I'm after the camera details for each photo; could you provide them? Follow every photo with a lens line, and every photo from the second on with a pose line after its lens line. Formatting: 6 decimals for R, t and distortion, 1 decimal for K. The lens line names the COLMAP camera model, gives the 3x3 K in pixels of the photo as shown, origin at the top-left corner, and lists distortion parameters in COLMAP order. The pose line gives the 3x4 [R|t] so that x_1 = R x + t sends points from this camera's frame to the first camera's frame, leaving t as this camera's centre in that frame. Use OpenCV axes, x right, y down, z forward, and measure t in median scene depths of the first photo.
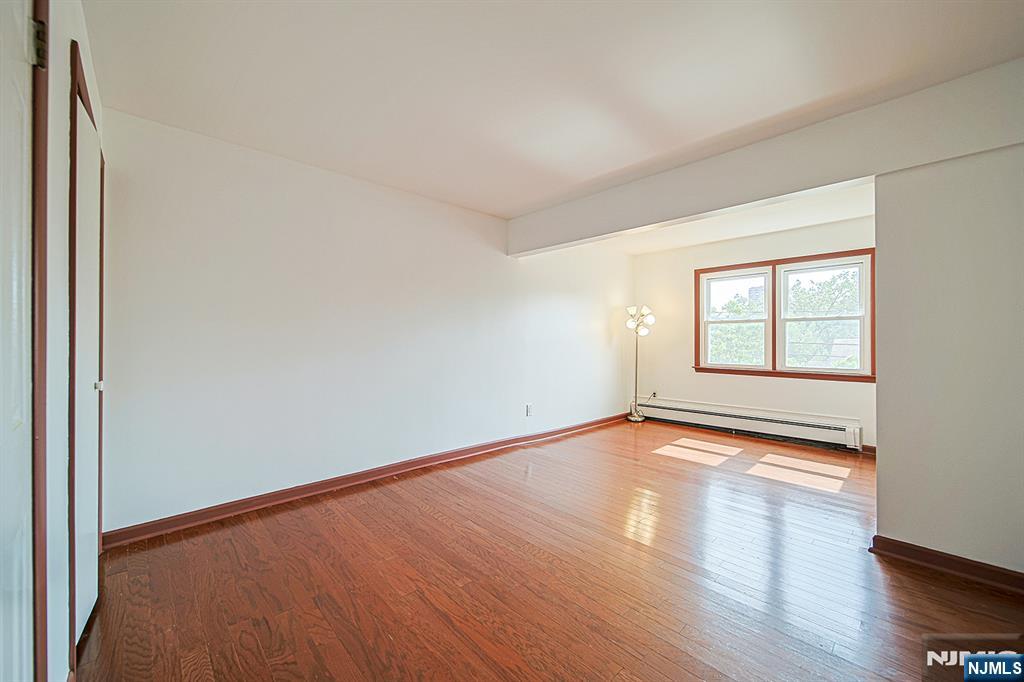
lens RADIAL K [[382.4, 0, 502.2], [0, 382.4, 337.1], [0, 0, 1]] dist [-0.000775, -0.000146]
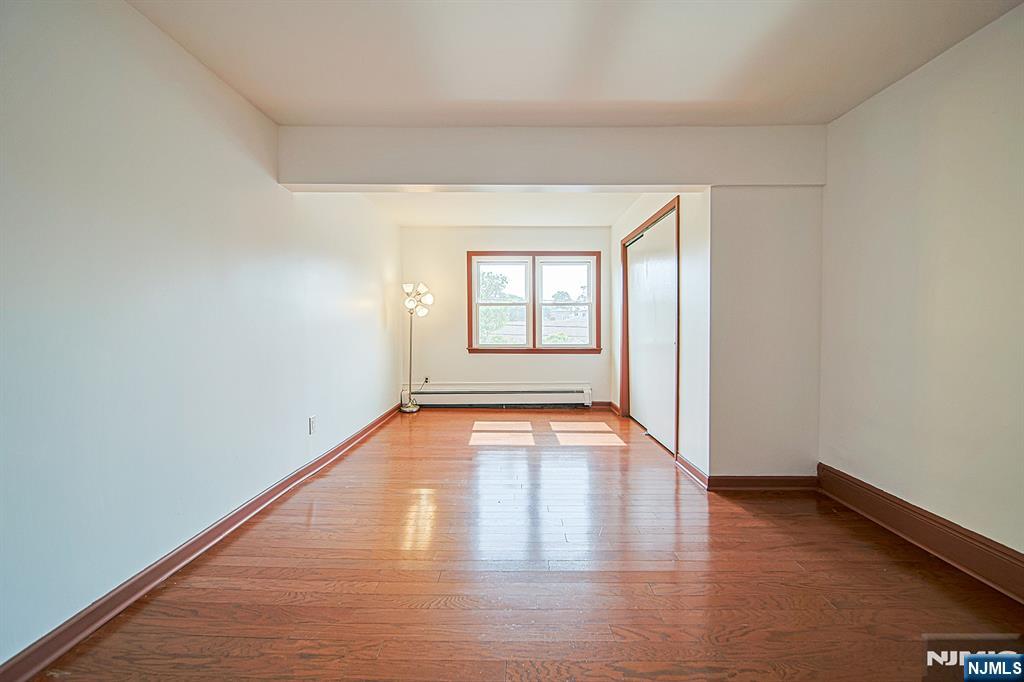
lens RADIAL K [[376.6, 0, 512.3], [0, 376.6, 330.3], [0, 0, 1]] dist [-0.000455, 0.000028]
pose [[0.688522, -0.014941, 0.725062, -0.134927], [-0.004948, 0.999668, 0.025299, 0.005235], [-0.725199, -0.021007, 0.688219, 0.241219]]
